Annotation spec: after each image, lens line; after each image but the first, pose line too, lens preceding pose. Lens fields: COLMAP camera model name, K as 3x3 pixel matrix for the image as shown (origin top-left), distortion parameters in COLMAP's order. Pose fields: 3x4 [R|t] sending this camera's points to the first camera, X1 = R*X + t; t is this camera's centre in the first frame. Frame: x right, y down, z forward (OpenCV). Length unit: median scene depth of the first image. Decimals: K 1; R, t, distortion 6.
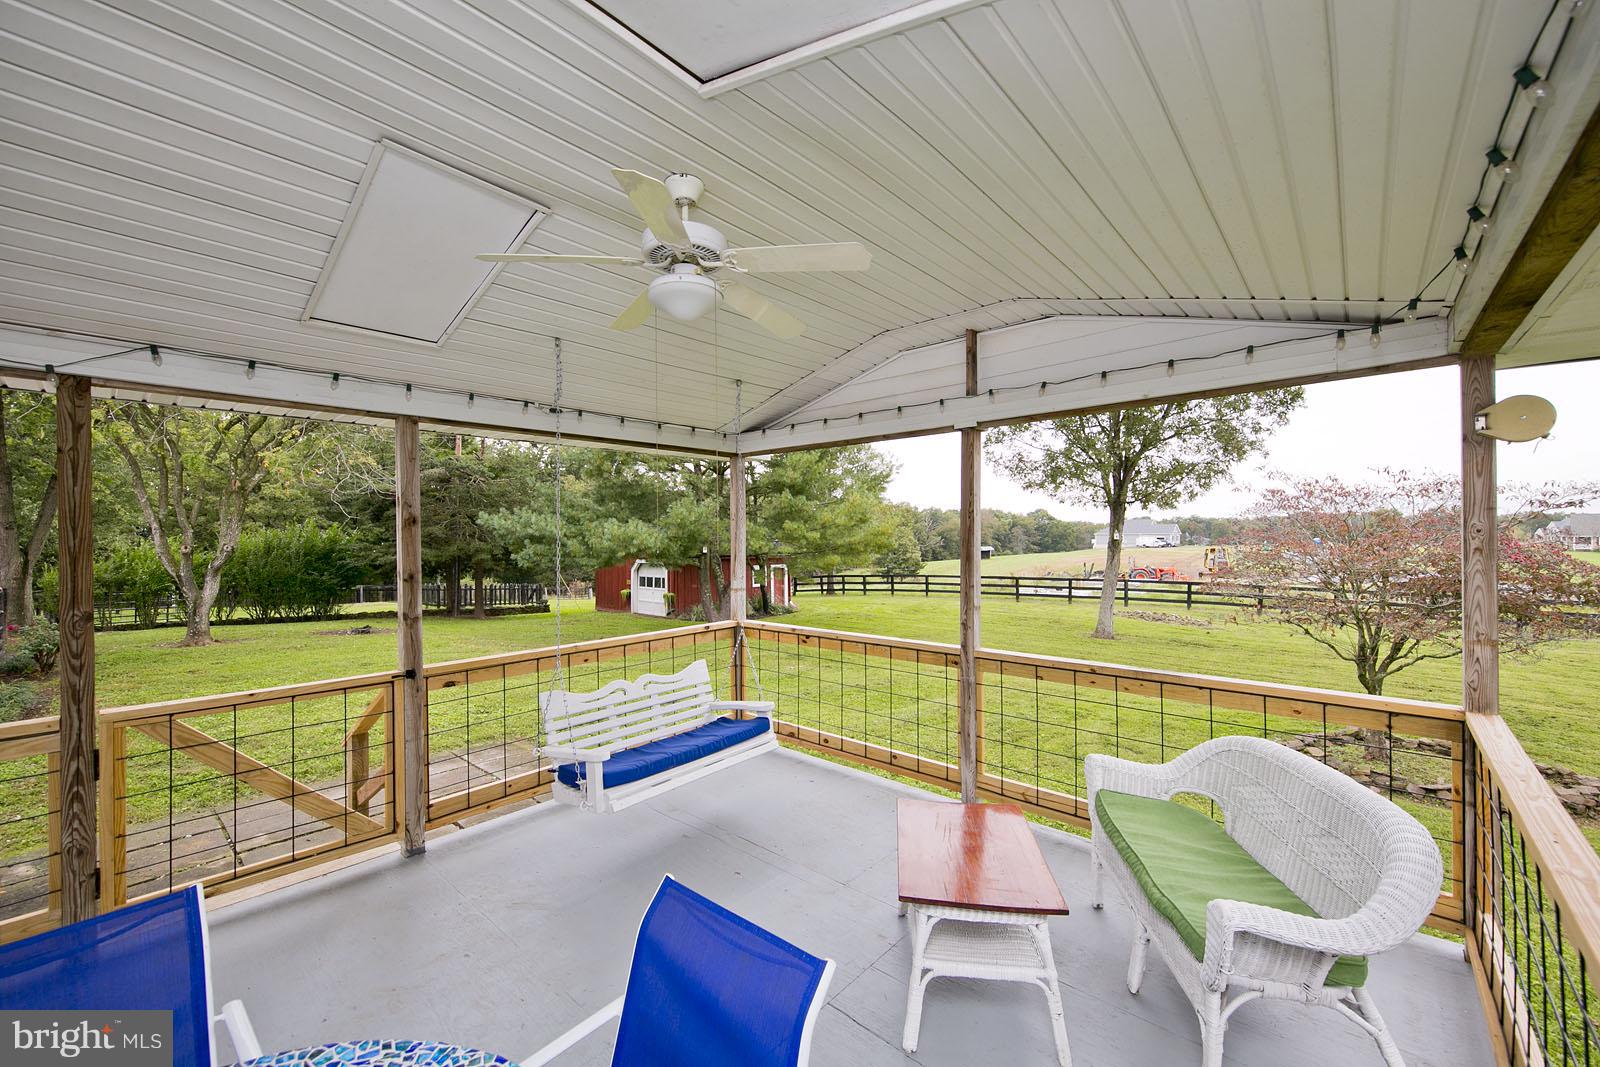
lens RADIAL K [[622.5, 0, 800.7], [0, 622.5, 537.5], [0, 0, 1]] dist [-0.000002, -0.000037]
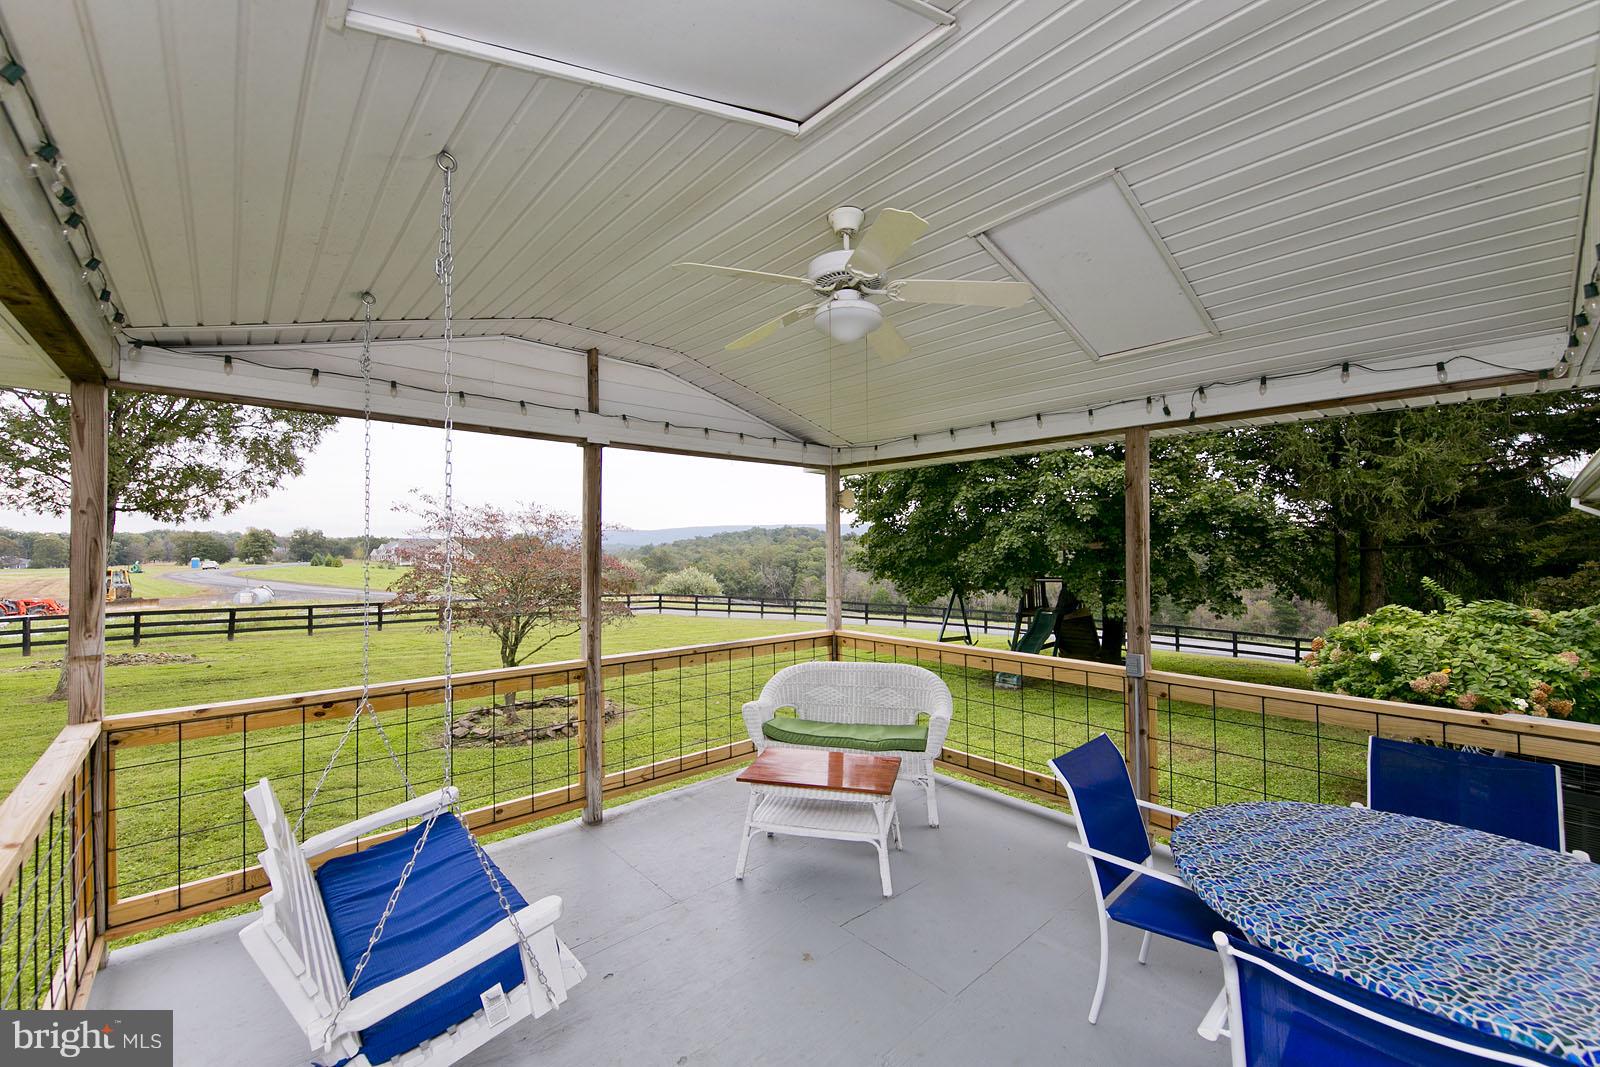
lens RADIAL K [[622.5, 0, 800.9], [0, 622.5, 544.0], [0, 0, 1]] dist [-0.000002, -0.000037]
pose [[0.089152, 0.022477, 0.995764, -0.703467], [0.000640, 0.999744, -0.022624, 0.012962], [-0.996018, 0.002654, 0.089115, 0.558172]]
